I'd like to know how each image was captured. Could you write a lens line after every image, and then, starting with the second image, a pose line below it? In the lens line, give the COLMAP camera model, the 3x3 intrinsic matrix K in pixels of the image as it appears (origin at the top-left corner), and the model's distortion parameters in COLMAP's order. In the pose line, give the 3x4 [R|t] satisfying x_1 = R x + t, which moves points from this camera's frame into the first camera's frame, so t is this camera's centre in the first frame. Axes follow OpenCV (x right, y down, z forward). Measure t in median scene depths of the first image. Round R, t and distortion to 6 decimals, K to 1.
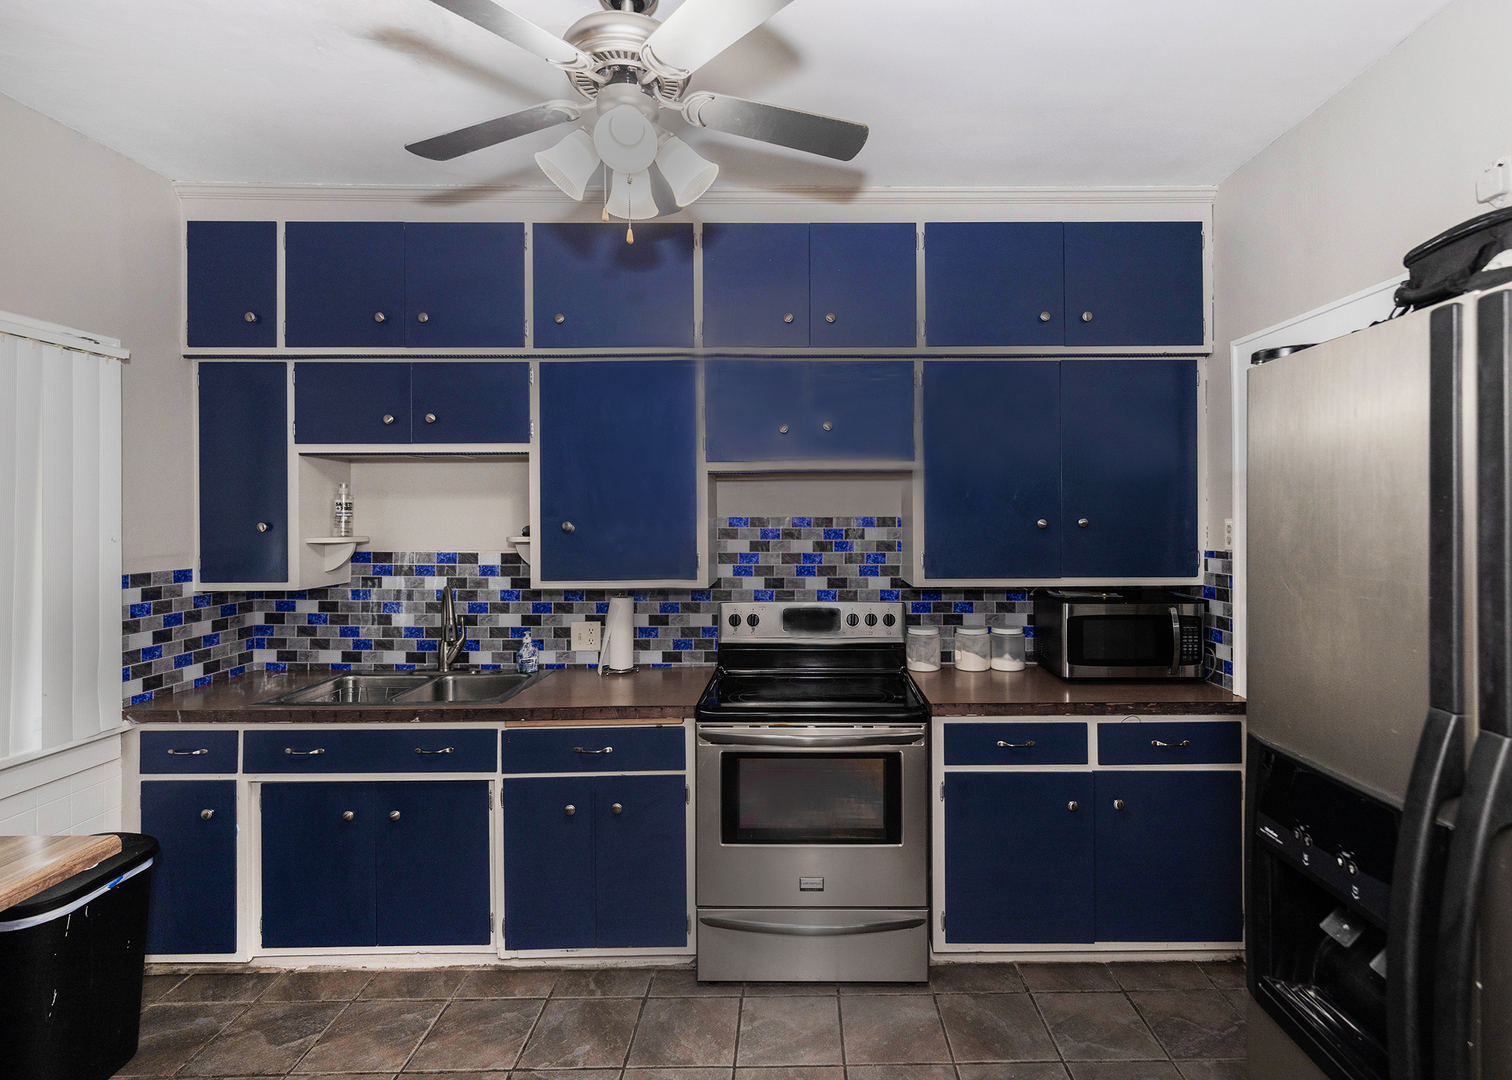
lens RADIAL K [[775.2, 0, 761.0], [0, 775.2, 514.0], [0, 0, 1]] dist [0.004976, -0.001251]
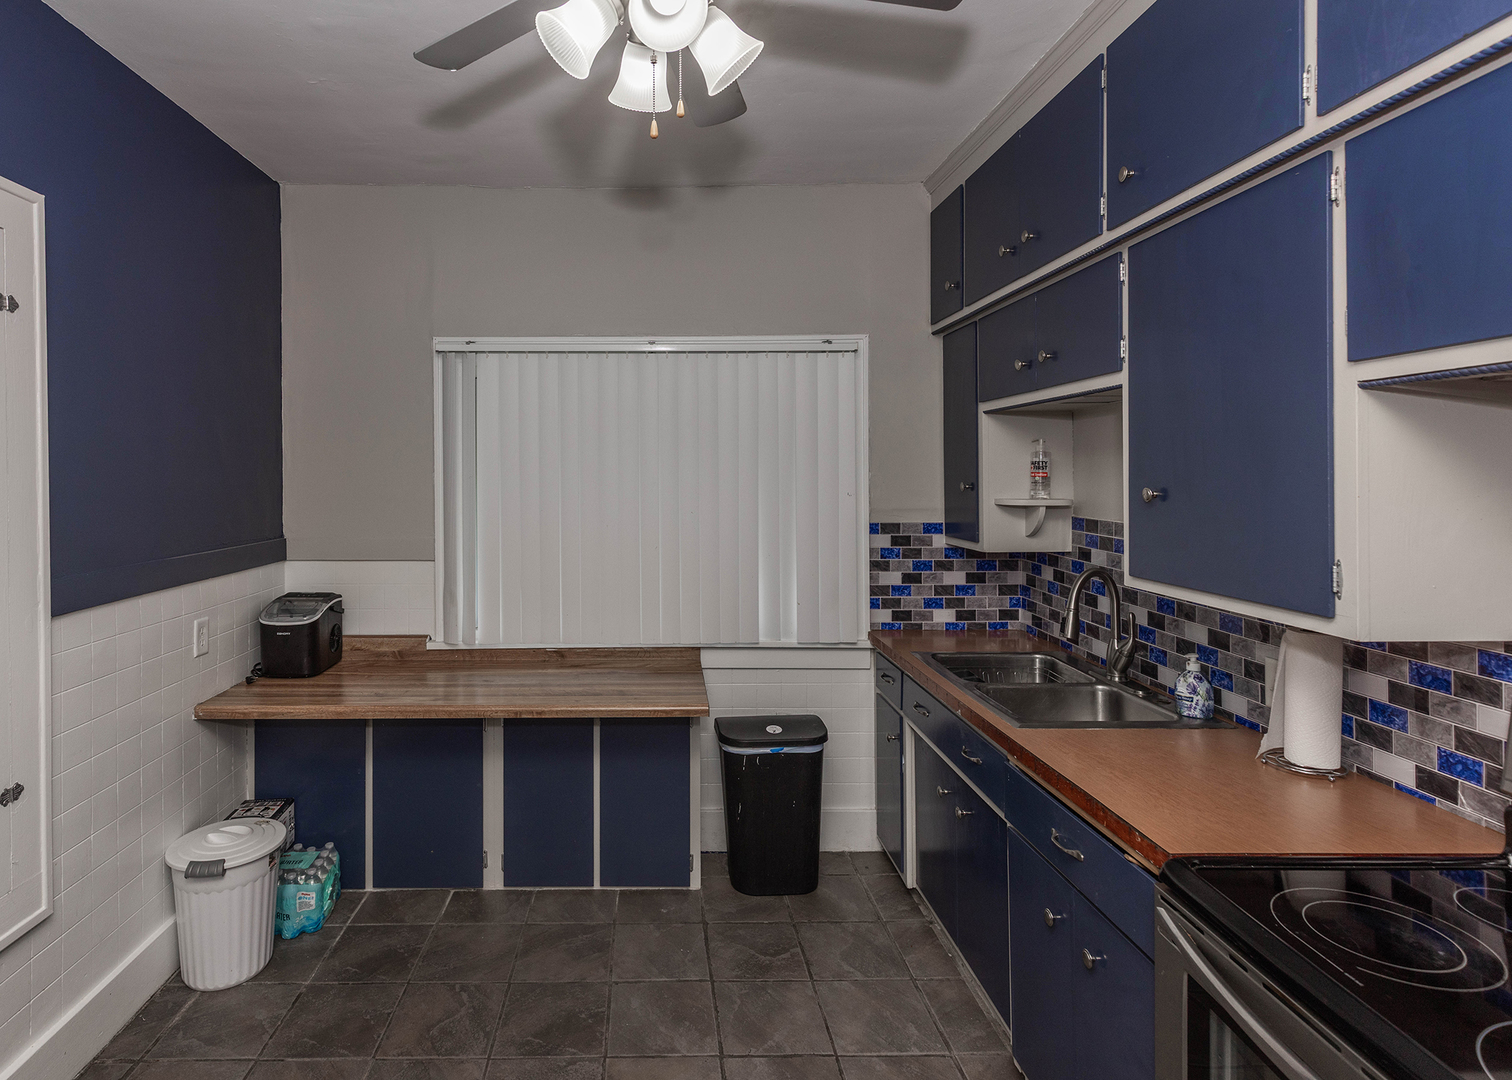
lens RADIAL K [[775.2, 0, 673.1], [0, 775.2, 475.2], [0, 0, 1]] dist [0.004976, -0.001251]
pose [[0.027227, 0.005390, -0.999615, 0.374246], [0.004777, 0.999973, 0.005522, -0.005707], [0.999618, -0.004926, 0.027201, 0.592123]]
